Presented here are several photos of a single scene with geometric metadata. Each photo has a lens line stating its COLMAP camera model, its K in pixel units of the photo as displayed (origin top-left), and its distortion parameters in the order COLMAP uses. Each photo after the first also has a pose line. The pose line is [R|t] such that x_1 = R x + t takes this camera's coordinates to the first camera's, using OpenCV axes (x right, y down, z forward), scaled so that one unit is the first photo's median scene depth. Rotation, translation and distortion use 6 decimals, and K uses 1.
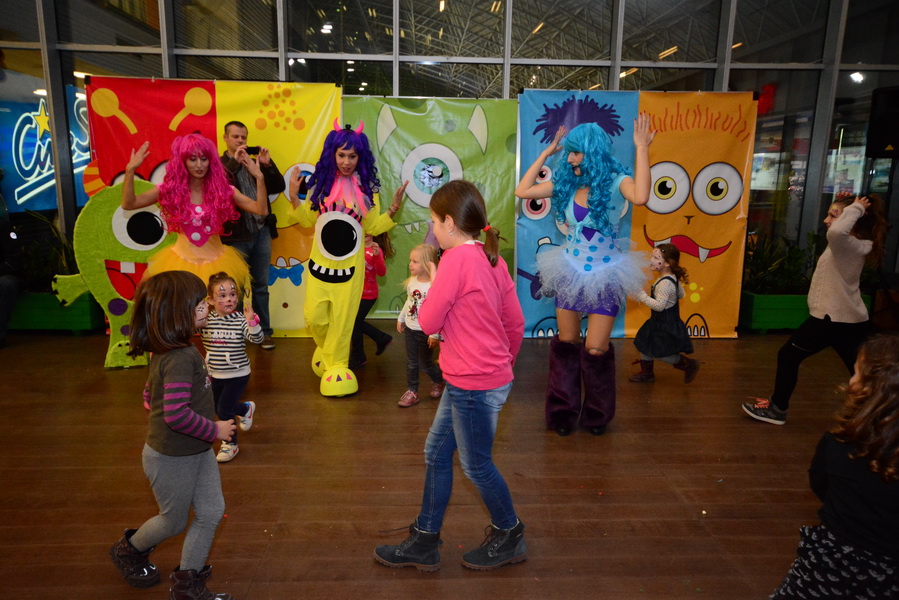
lens RADIAL K [[652.4, 0, 455.9], [0, 652.4, 307.5], [0, 0, 1]] dist [0.002323, -0.003287]
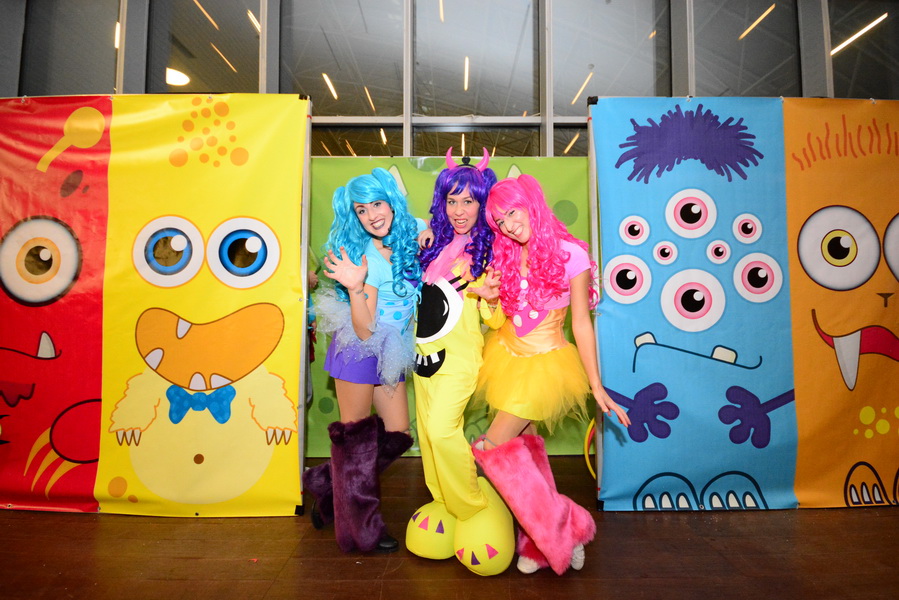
lens RADIAL K [[381.9, 0, 451.6], [0, 381.9, 304.8], [0, 0, 1]] dist [0.001545, -0.008918]
pose [[0.998526, -0.021928, -0.049644, -0.022176], [0.009745, 0.972314, -0.233477, -0.054605], [0.053389, 0.232649, 0.971094, 0.663971]]
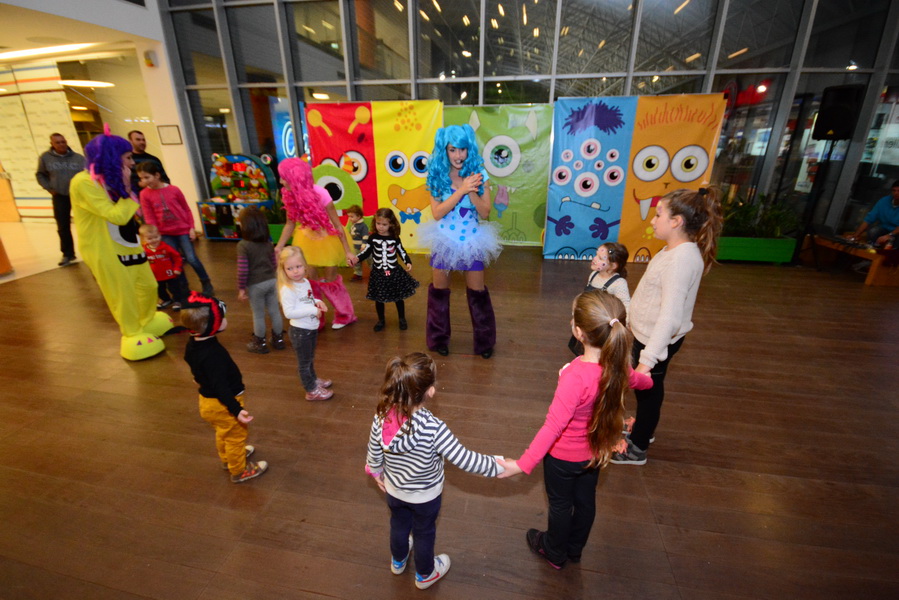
lens RADIAL K [[381.9, 0, 455.0], [0, 381.9, 301.1], [0, 0, 1]] dist [0.001545, -0.008918]
pose [[0.974155, 0.066364, -0.215910, 0.091784], [-0.027470, 0.983577, 0.178384, -0.015653], [0.224202, -0.167843, 0.959980, -0.003315]]
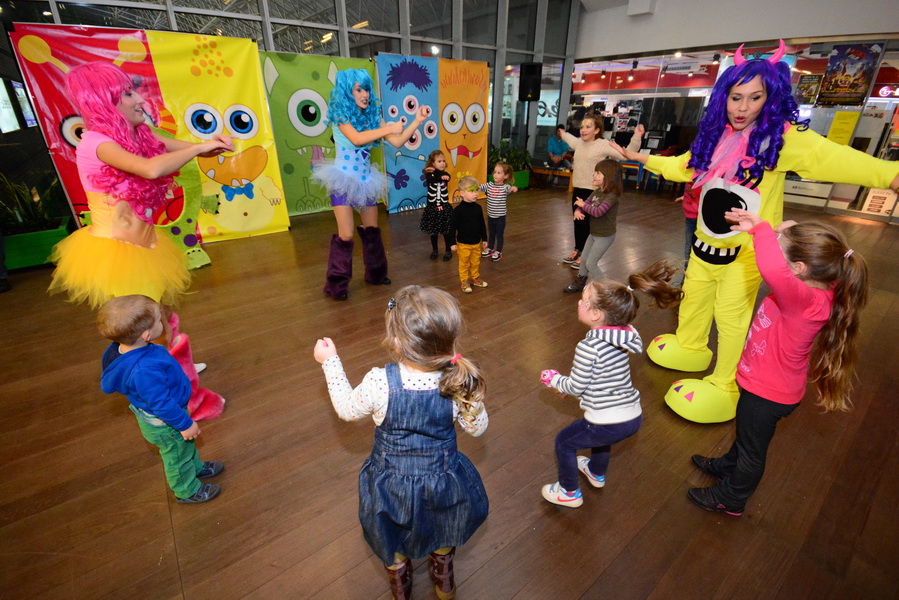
lens RADIAL K [[381.9, 0, 457.7], [0, 381.9, 302.0], [0, 0, 1]] dist [0.001545, -0.008918]
pose [[0.814325, -0.268141, 0.514757, -0.368226], [0.122831, 0.946416, 0.298680, -0.013659], [-0.567263, -0.179995, 0.803626, 0.035309]]
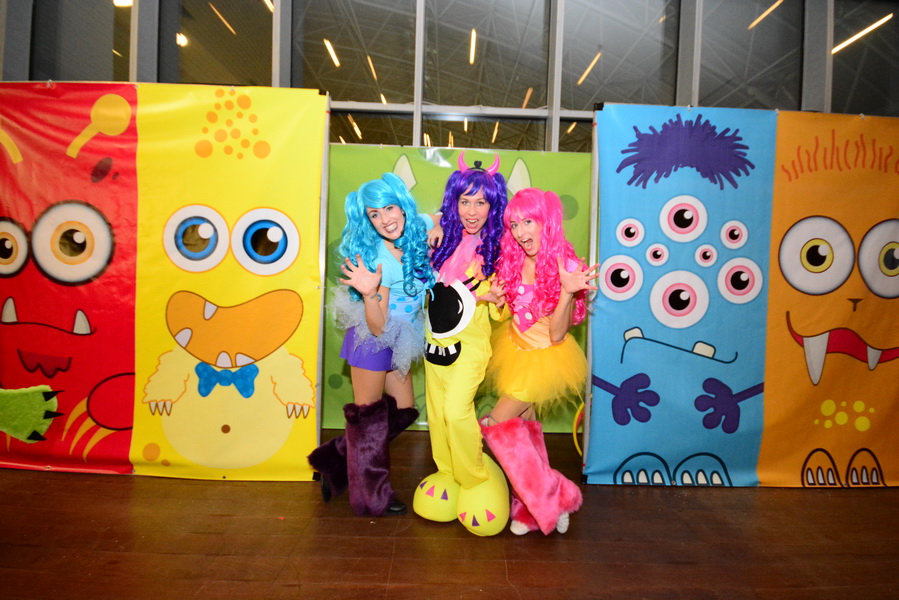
lens RADIAL K [[381.9, 0, 447.5], [0, 381.9, 304.5], [0, 0, 1]] dist [0.001545, -0.008918]
pose [[0.999177, 0.013553, -0.038224, -0.035761], [-0.019809, 0.985524, -0.168374, -0.064385], [0.035389, 0.168993, 0.984982, 0.630716]]
